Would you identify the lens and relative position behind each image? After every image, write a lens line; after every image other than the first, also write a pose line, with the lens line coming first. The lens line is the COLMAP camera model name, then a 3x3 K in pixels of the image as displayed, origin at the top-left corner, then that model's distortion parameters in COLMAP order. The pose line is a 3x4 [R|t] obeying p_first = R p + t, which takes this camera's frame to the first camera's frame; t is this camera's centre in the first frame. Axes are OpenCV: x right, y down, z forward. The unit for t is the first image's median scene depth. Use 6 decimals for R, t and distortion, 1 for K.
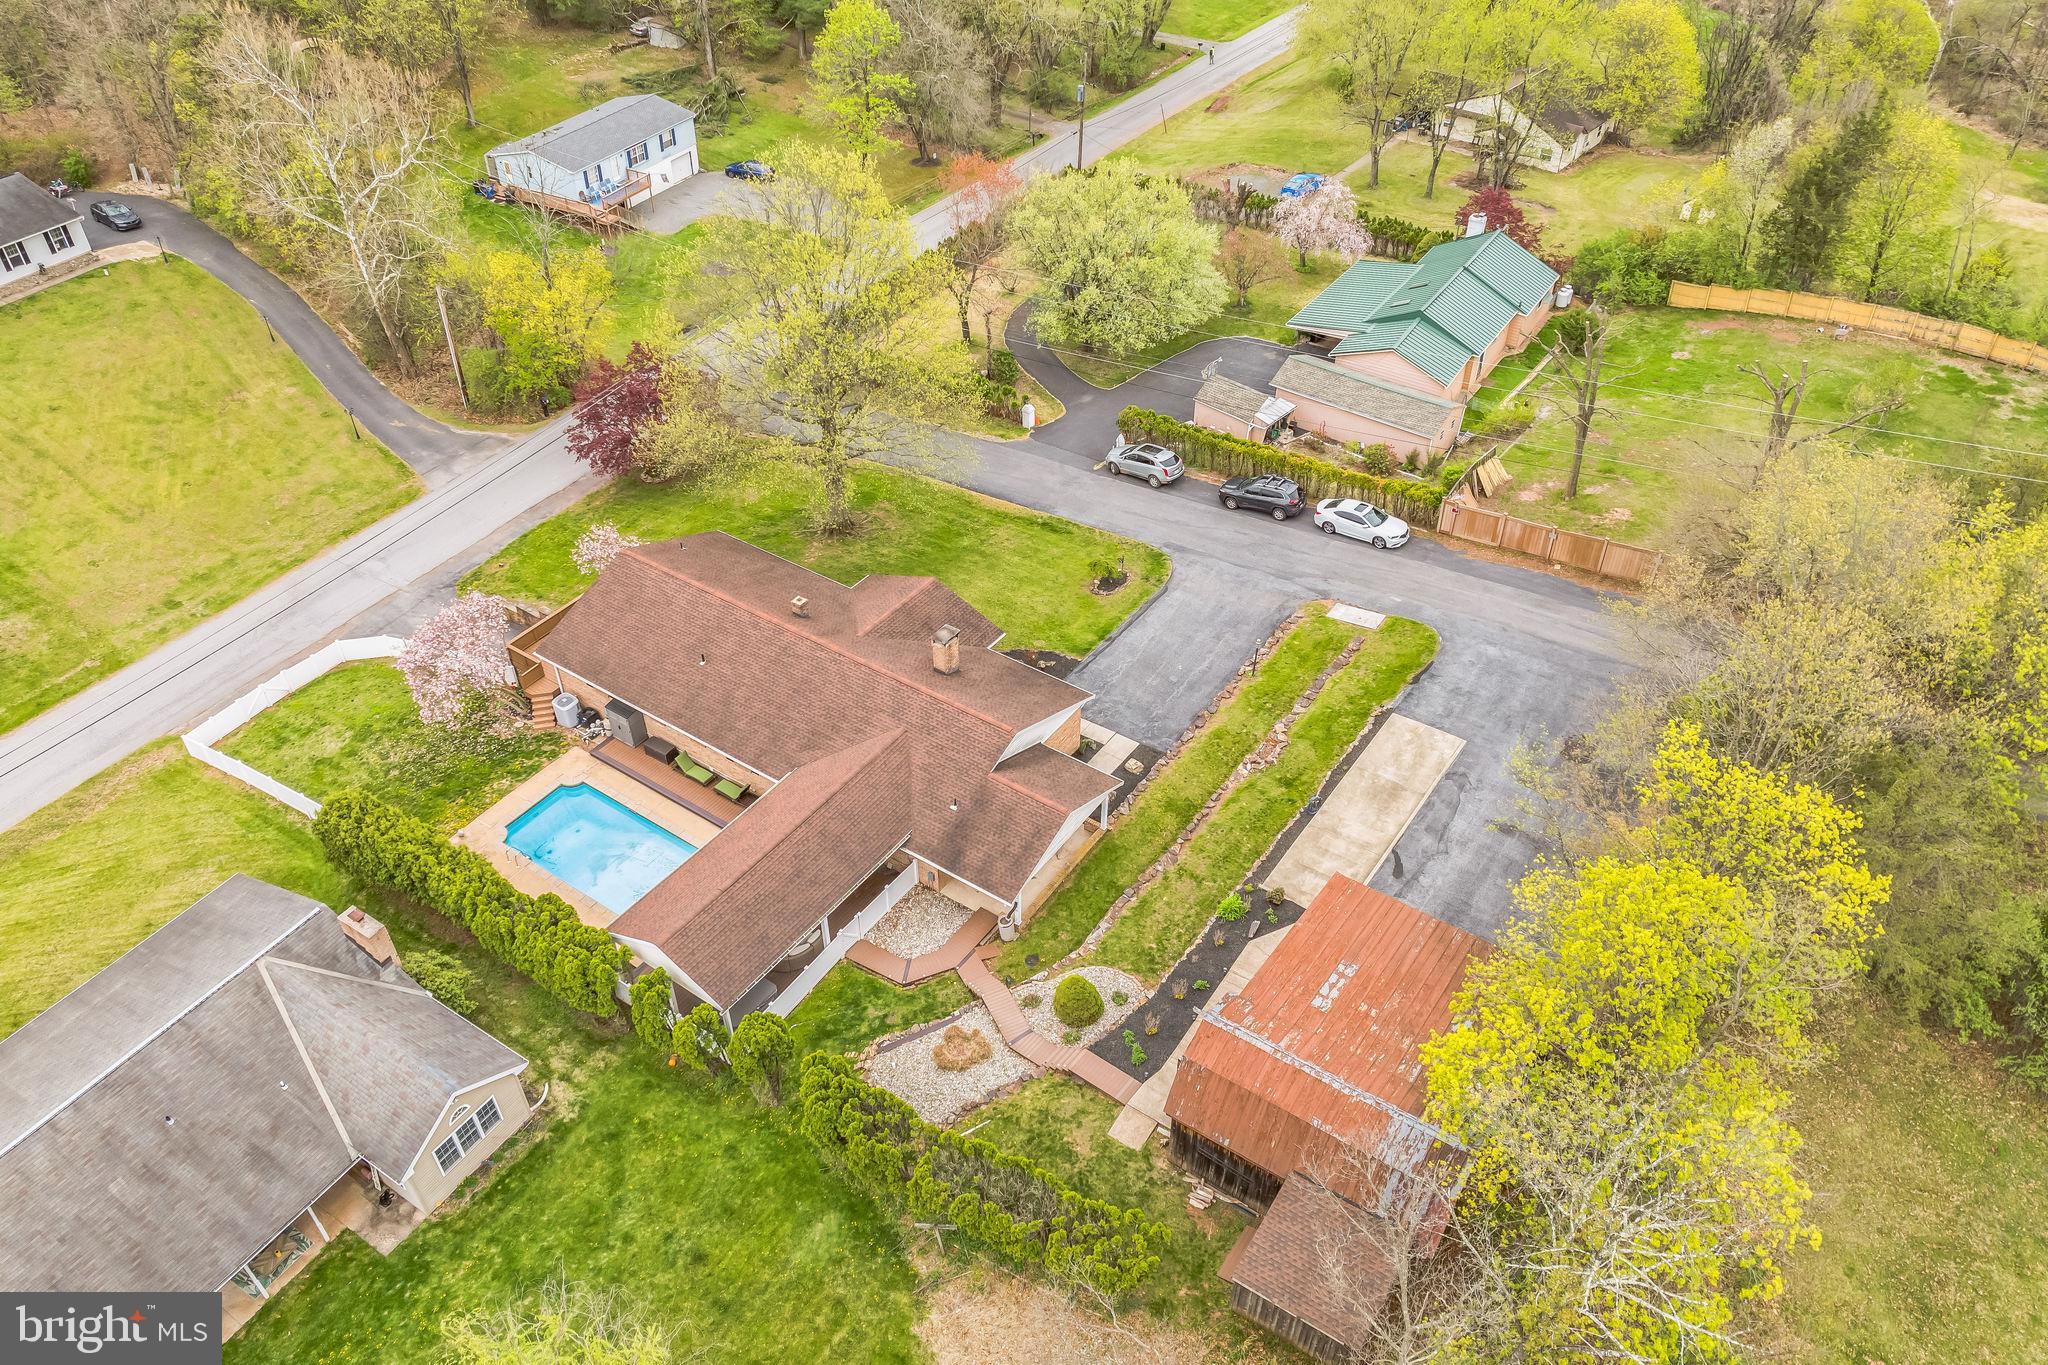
lens RADIAL K [[1444.5, 0, 1014.7], [0, 1444.5, 671.0], [0, 0, 1]] dist [-0.042758, 0.009671]
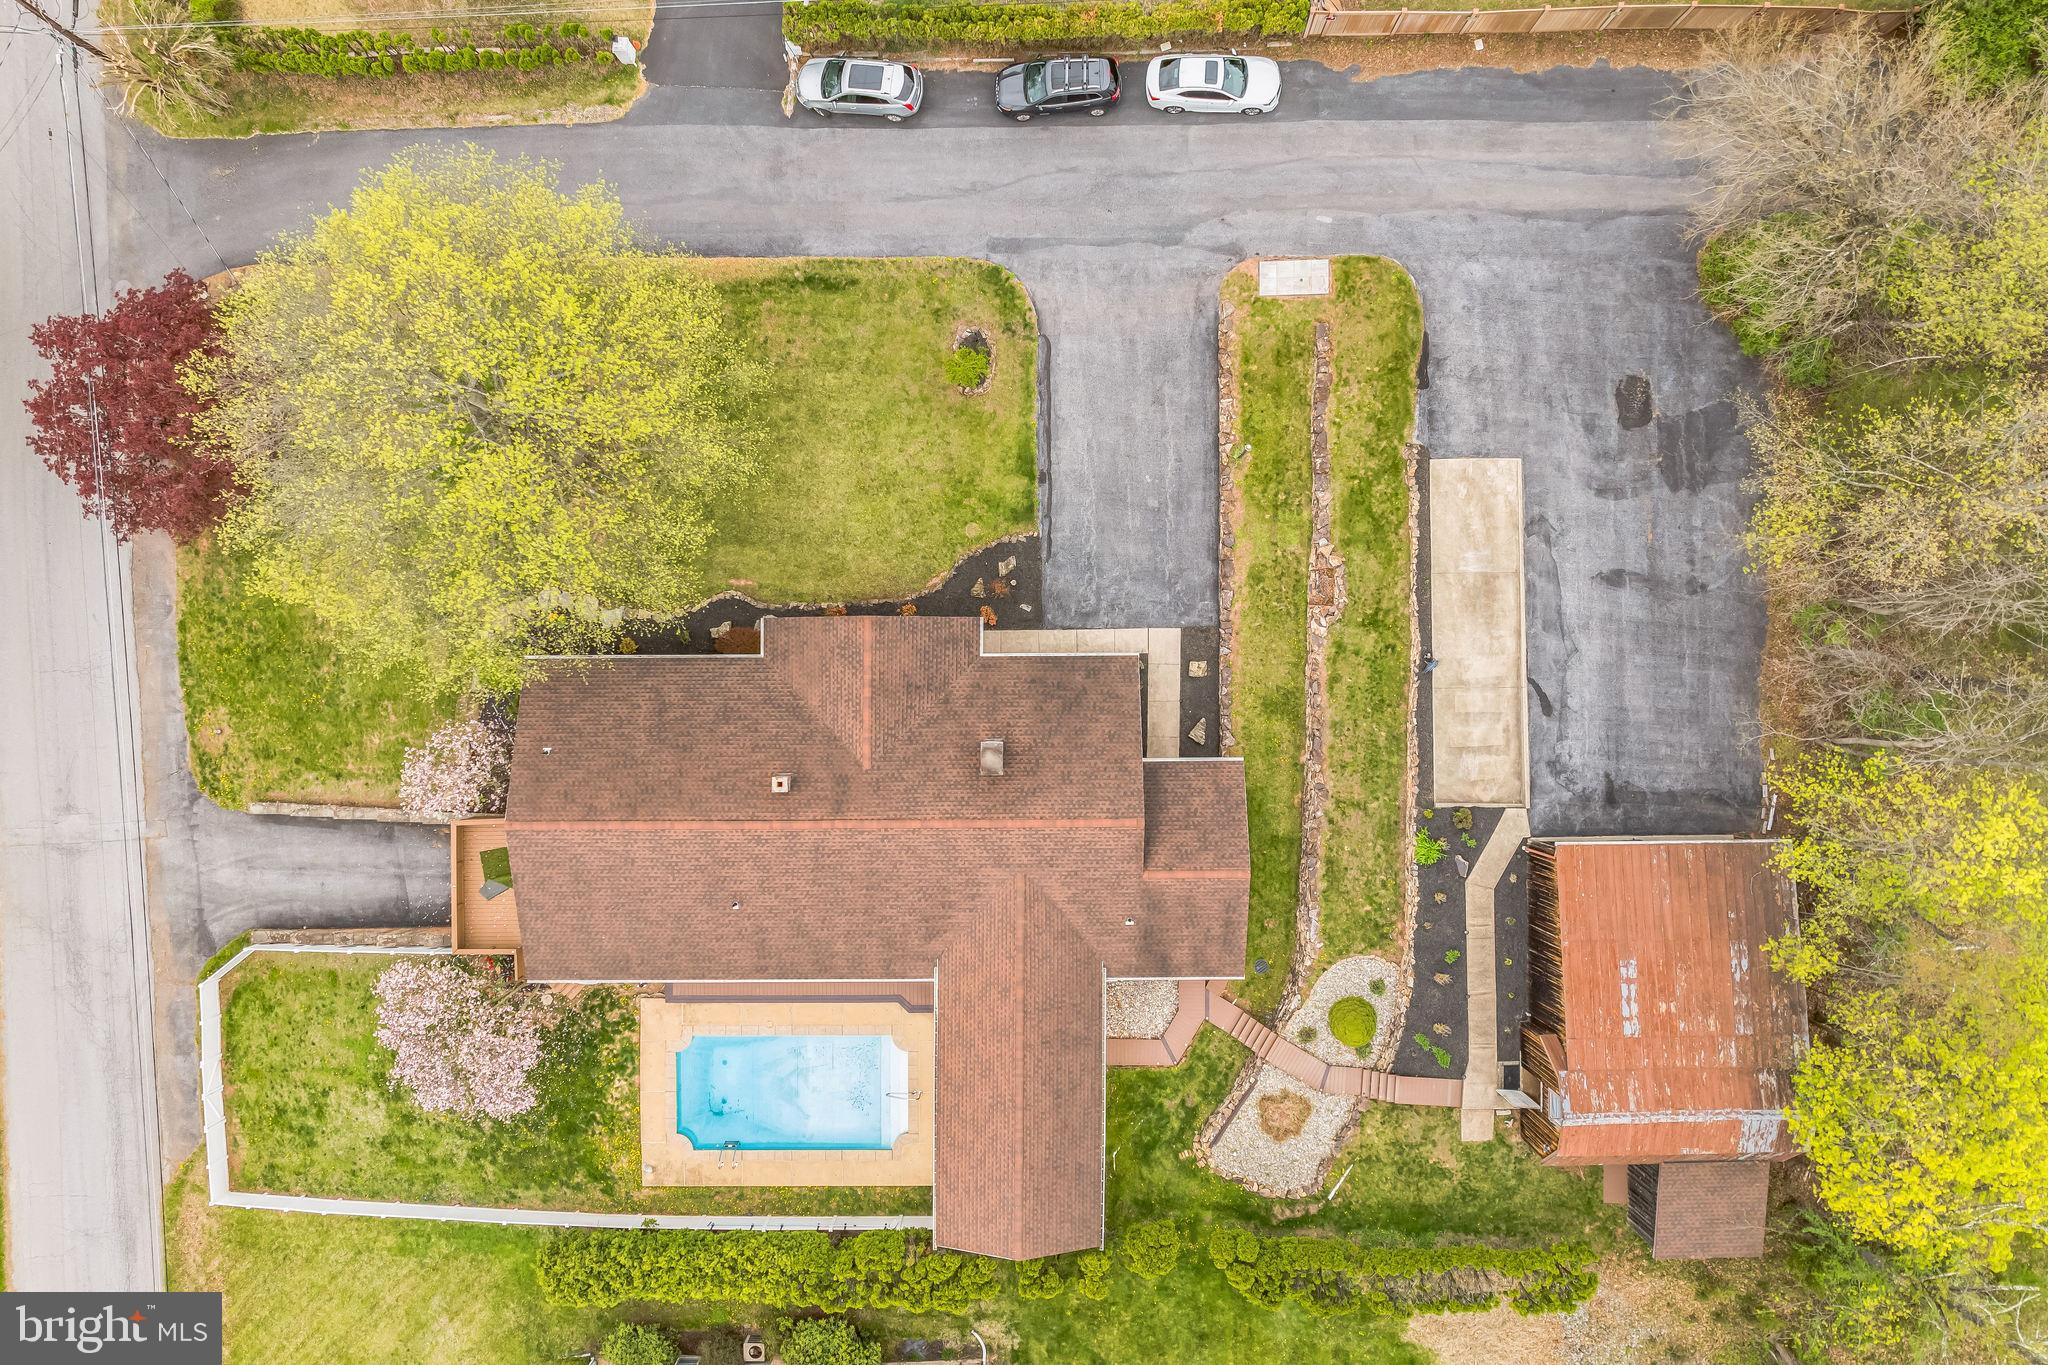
lens RADIAL K [[1444.5, 0, 1010.9], [0, 1444.5, 679.1], [0, 0, 1]] dist [-0.042758, 0.009671]
pose [[0.819284, -0.573371, -0.004458, -0.010254], [0.369704, 0.522291, 0.768460, -0.664614], [-0.438284, -0.631235, 0.639882, 0.500198]]
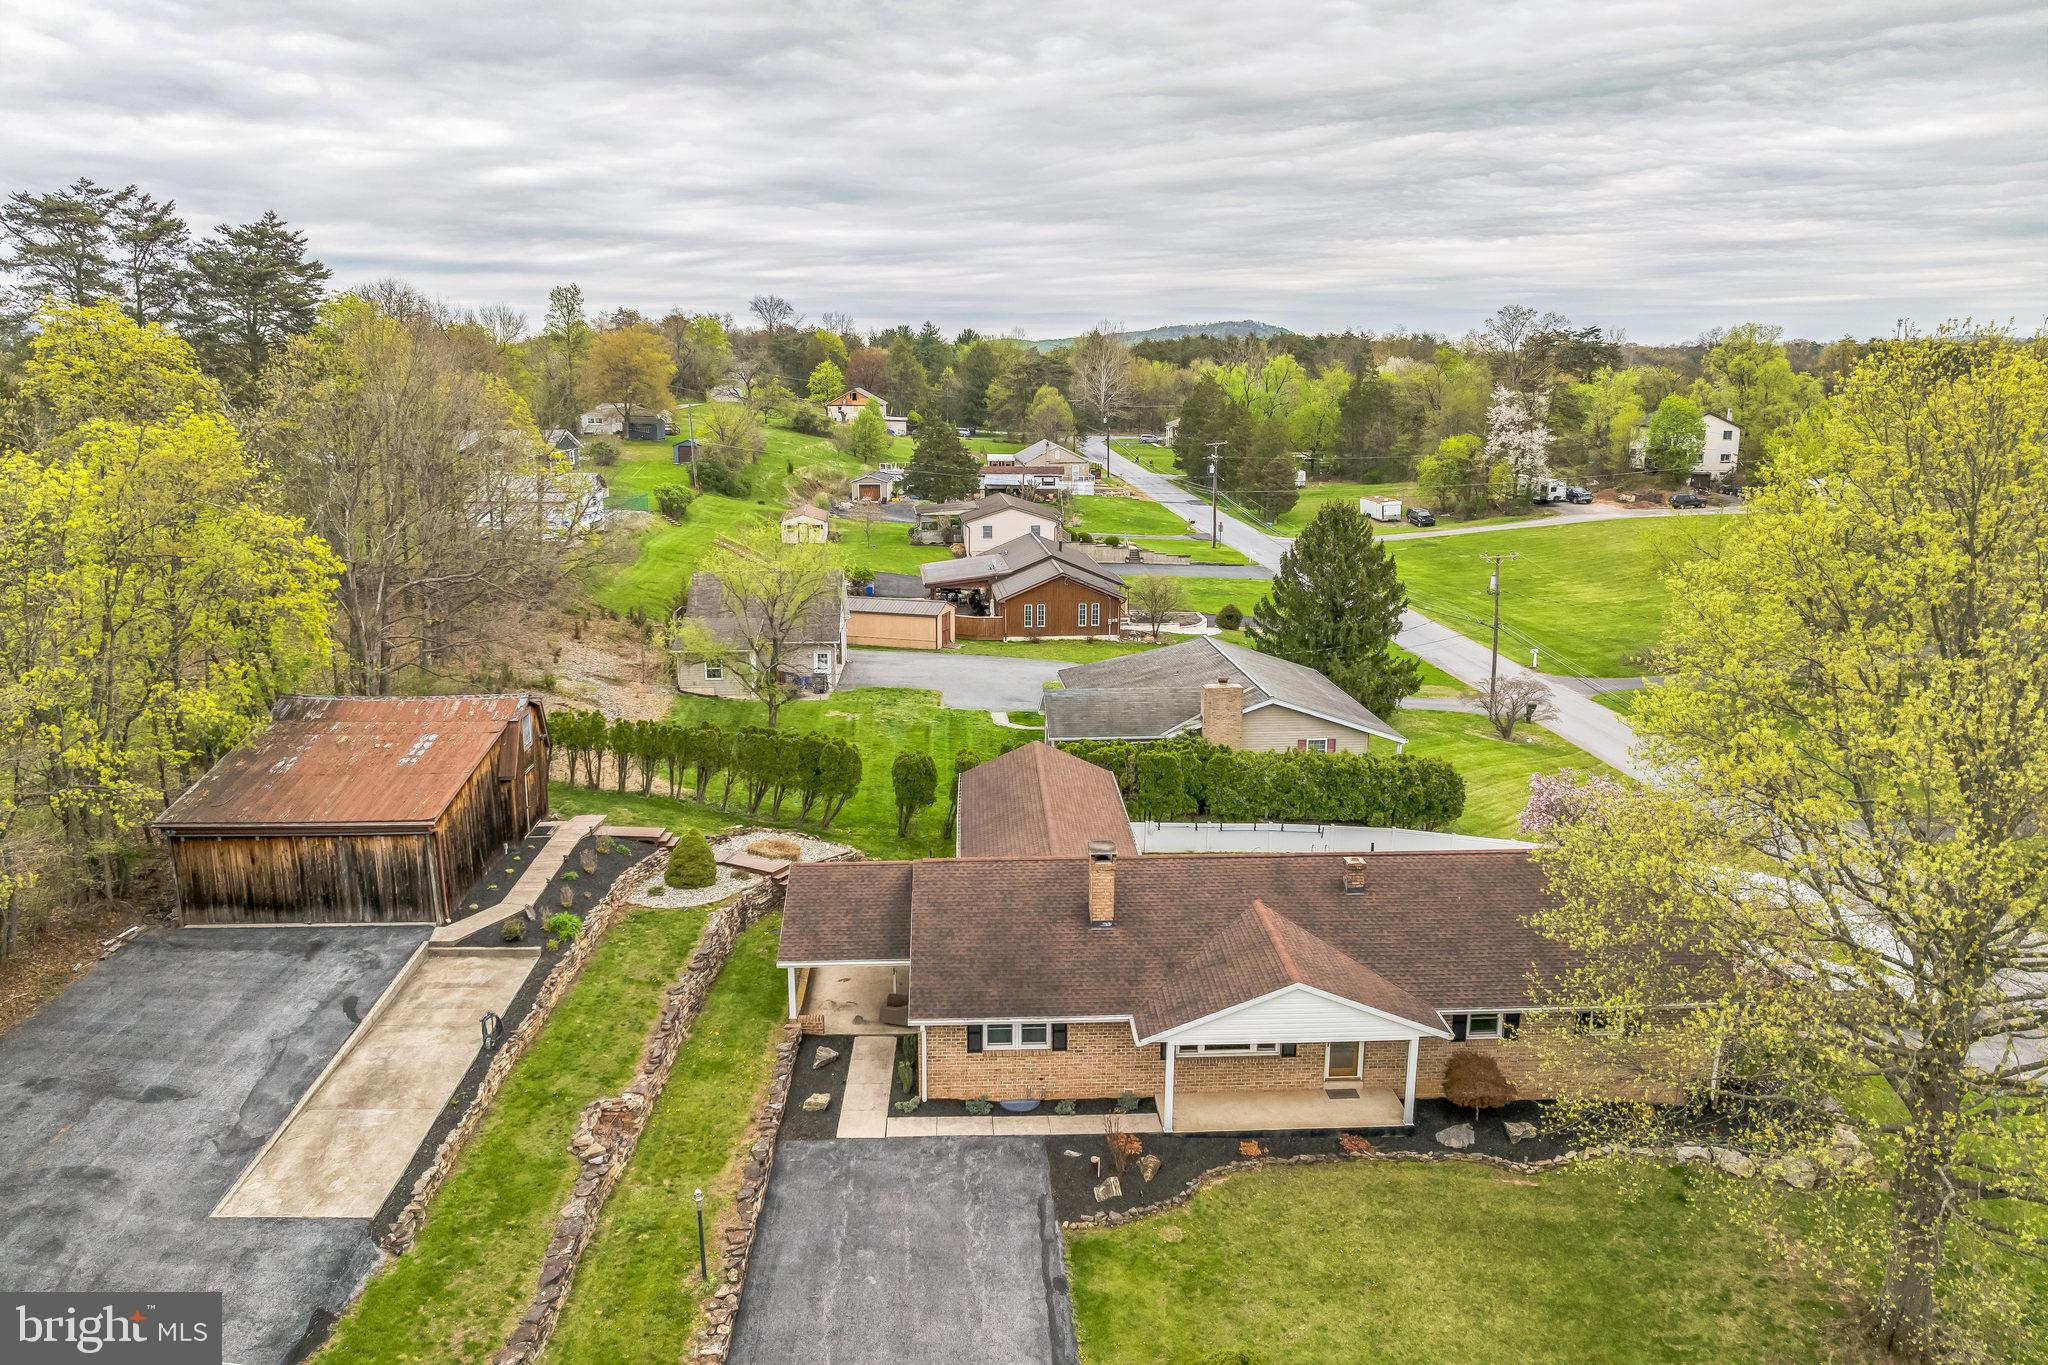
lens RADIAL K [[1444.5, 0, 1020.6], [0, 1444.5, 675.9], [0, 0, 1]] dist [-0.042758, 0.009671]
pose [[-0.794551, 0.129944, -0.593130, 0.358870], [-0.389293, 0.640634, 0.661845, -0.493335], [0.465983, 0.756771, -0.458430, 1.215970]]
